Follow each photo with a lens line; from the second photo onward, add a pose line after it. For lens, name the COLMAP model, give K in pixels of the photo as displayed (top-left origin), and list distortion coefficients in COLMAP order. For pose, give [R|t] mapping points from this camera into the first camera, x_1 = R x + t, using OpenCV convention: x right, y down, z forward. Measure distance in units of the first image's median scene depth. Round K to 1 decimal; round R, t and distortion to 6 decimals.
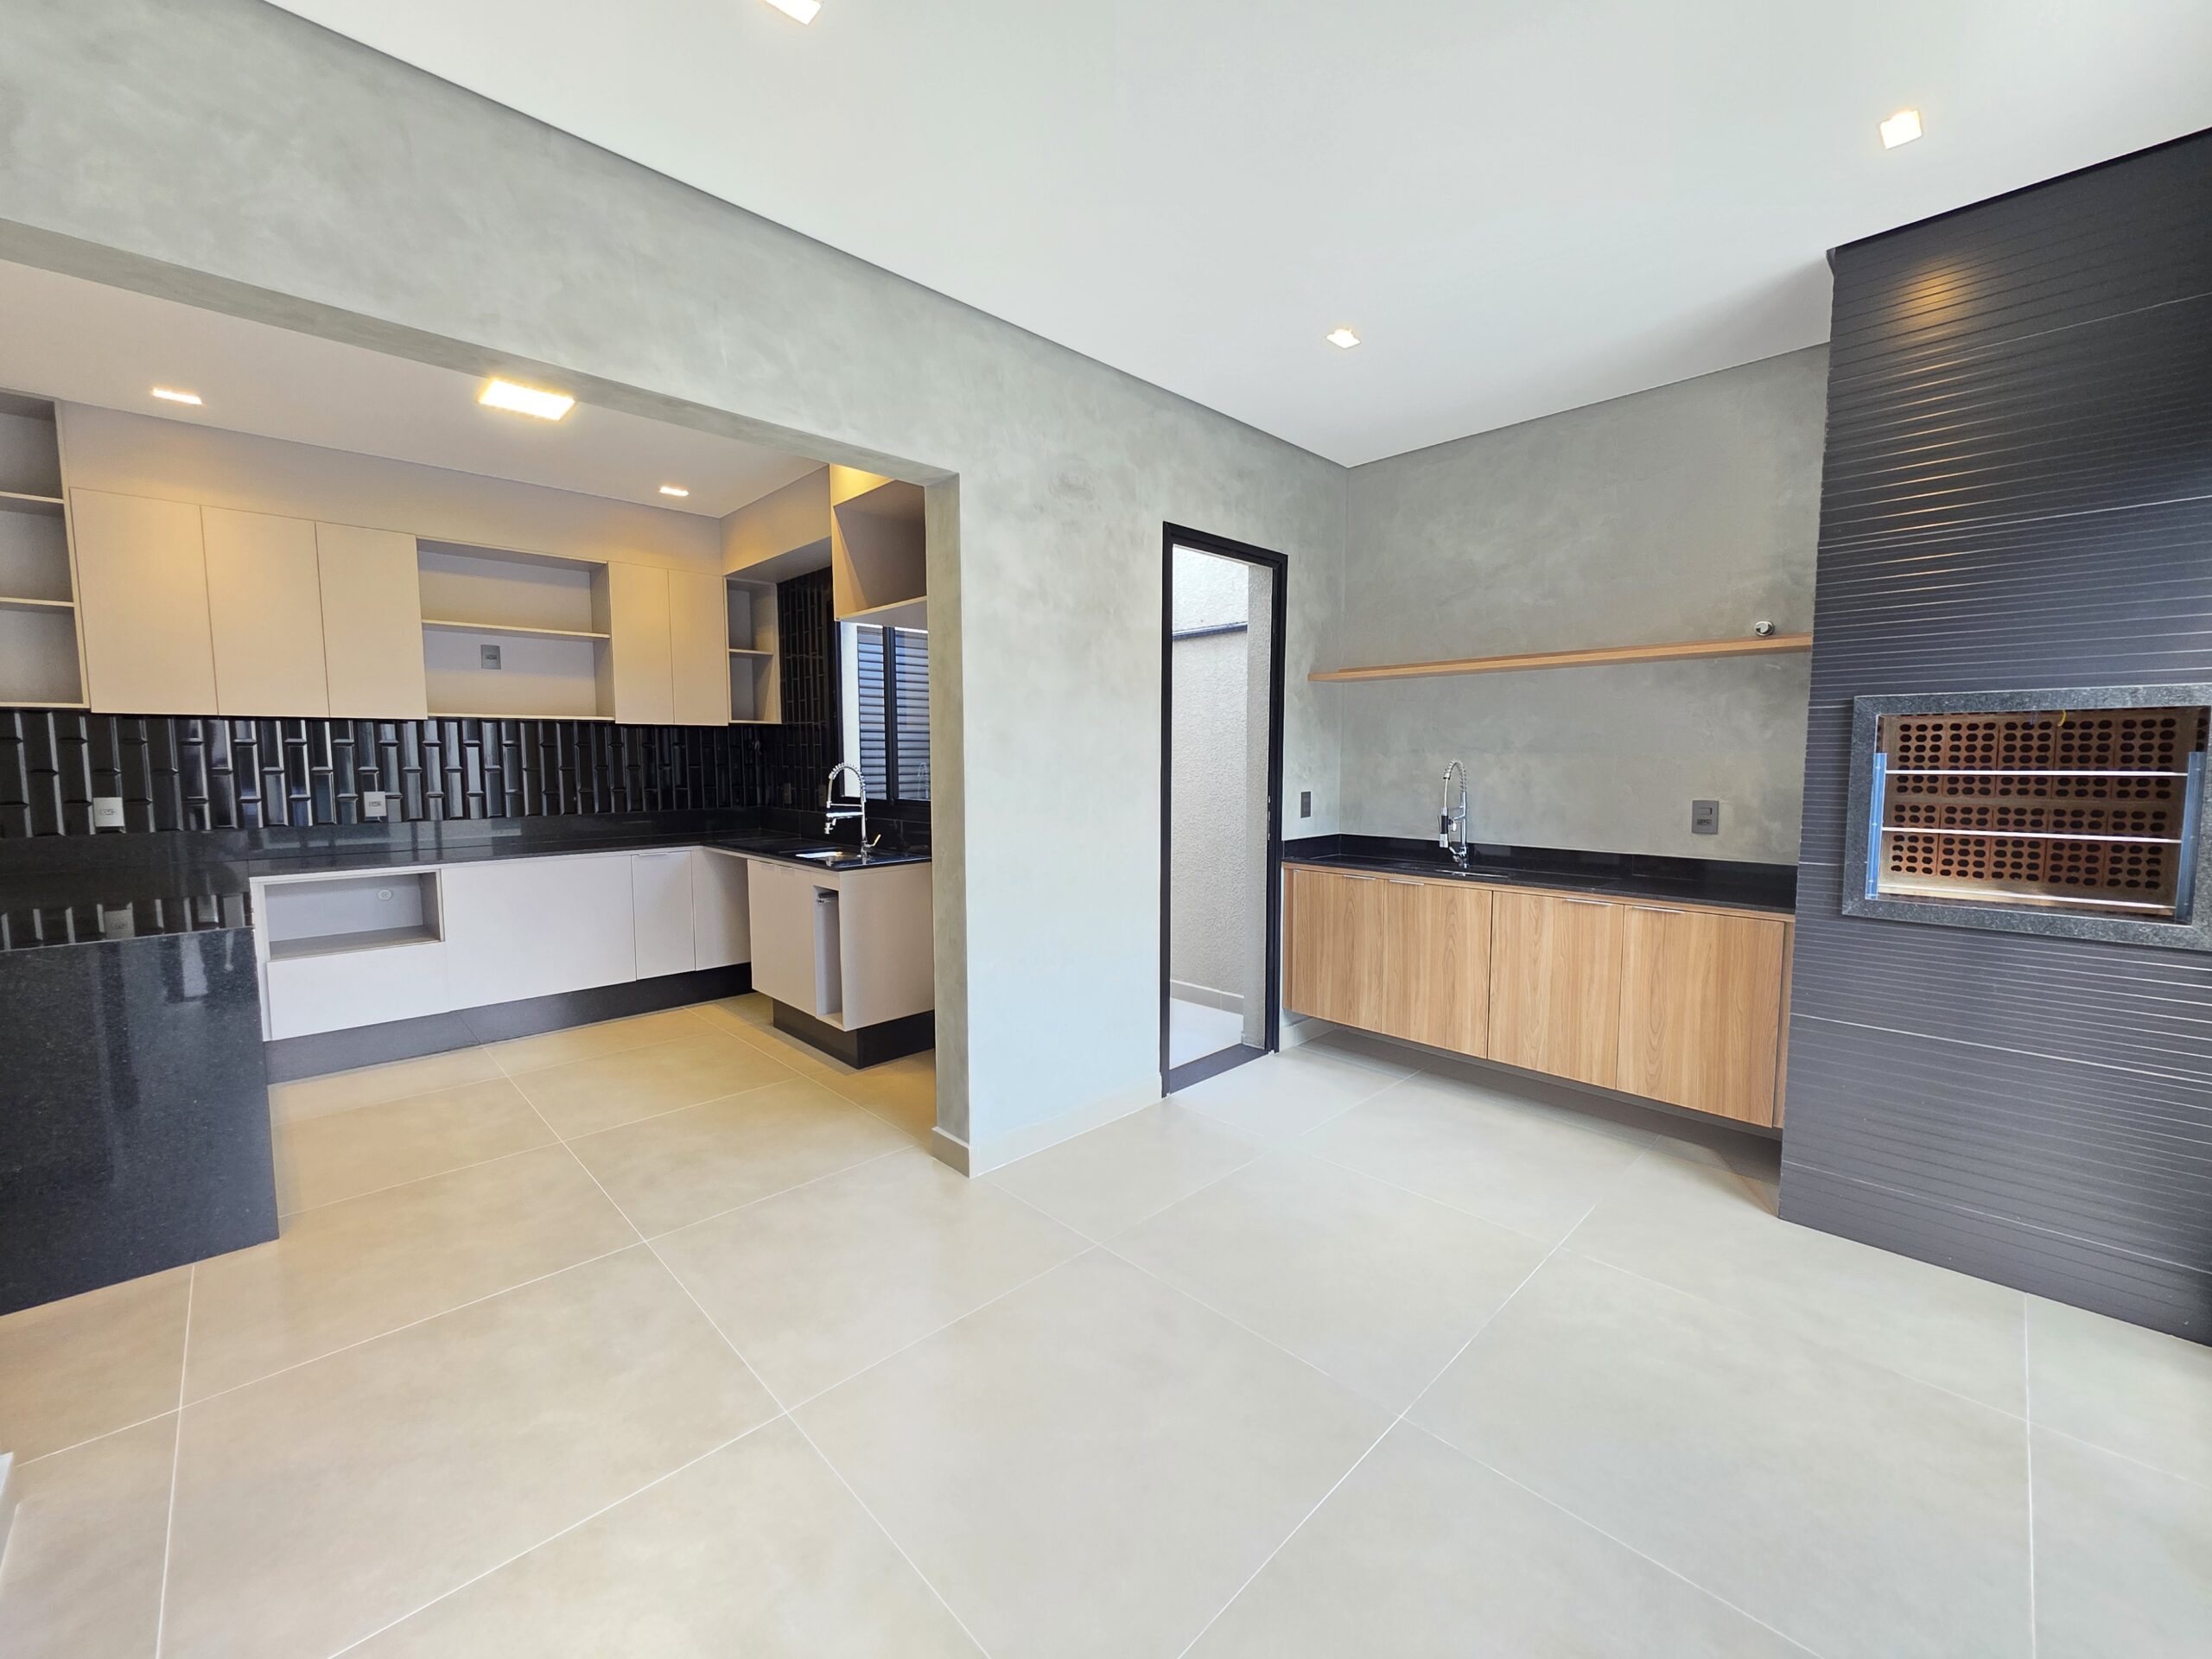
lens RADIAL K [[881.9, 0, 1098.5], [0, 881.9, 824.3], [0, 0, 1]] dist [0.008231, -0.000991]
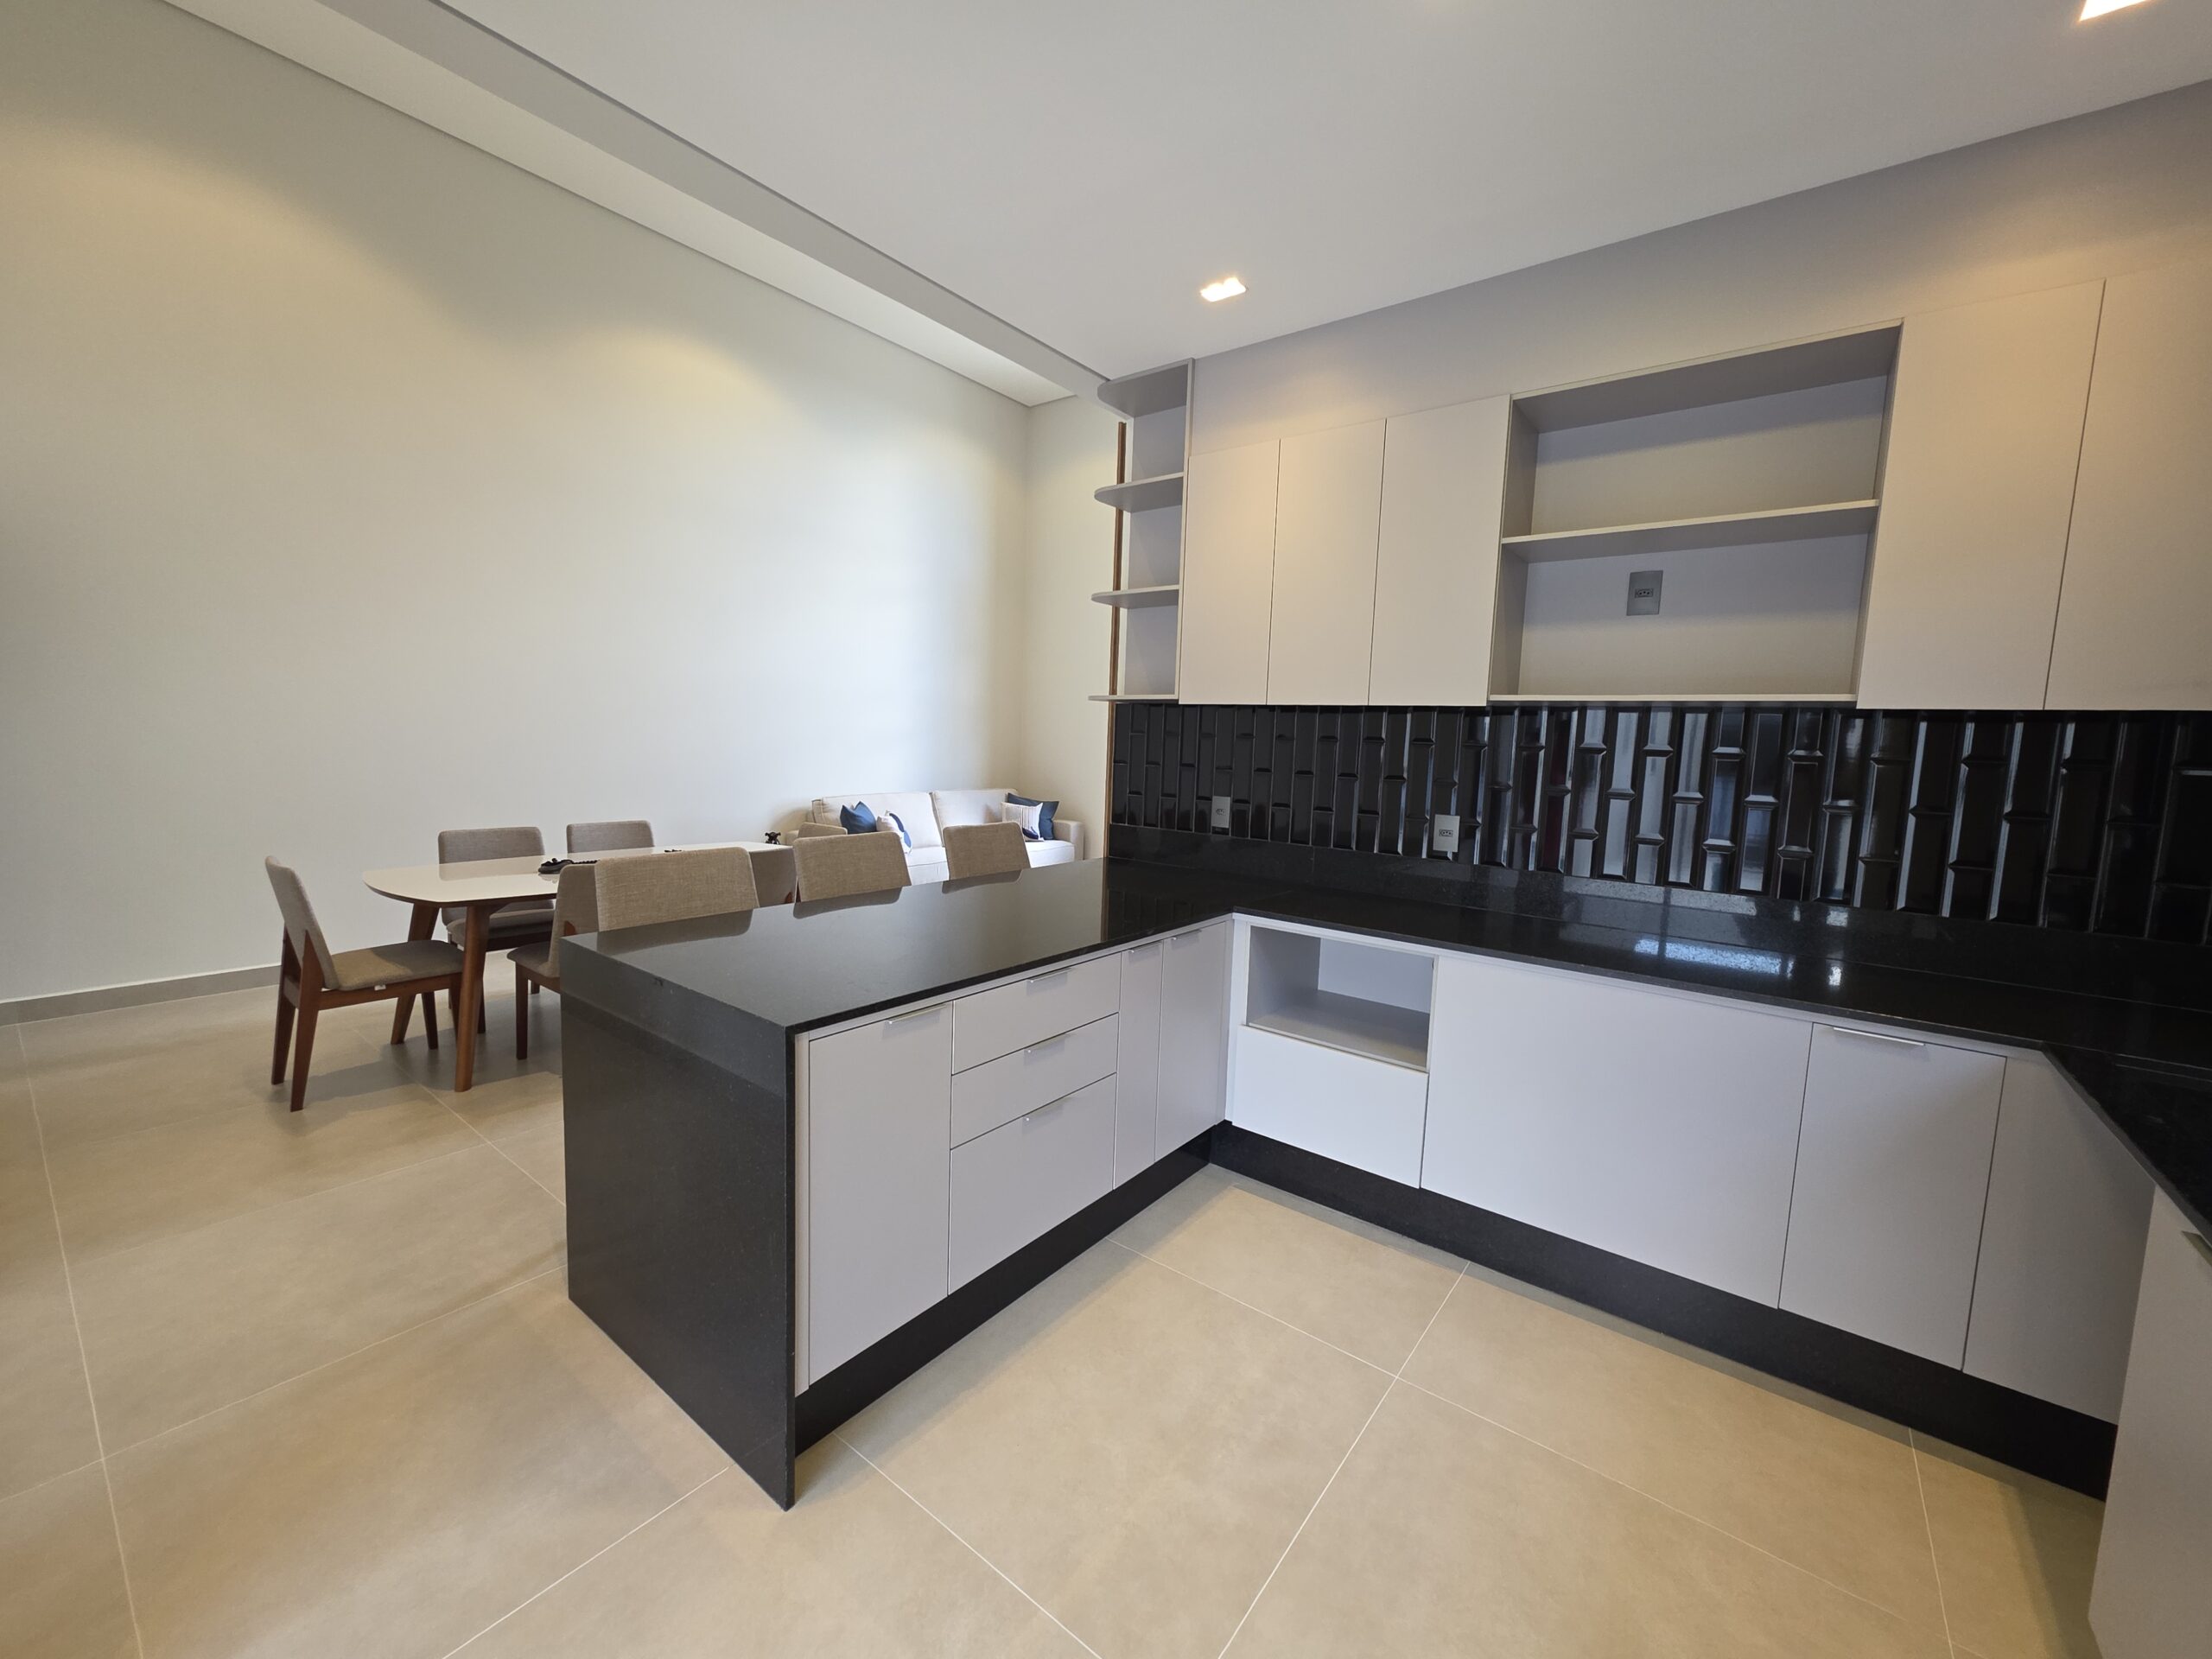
lens RADIAL K [[881.9, 0, 1106.3], [0, 881.9, 824.9], [0, 0, 1]] dist [0.008231, -0.000991]
pose [[0.144839, 0.107902, -0.983554, -0.172027], [-0.114218, 0.989214, 0.091703, -0.057120], [0.982841, 0.099057, 0.155601, 0.591549]]
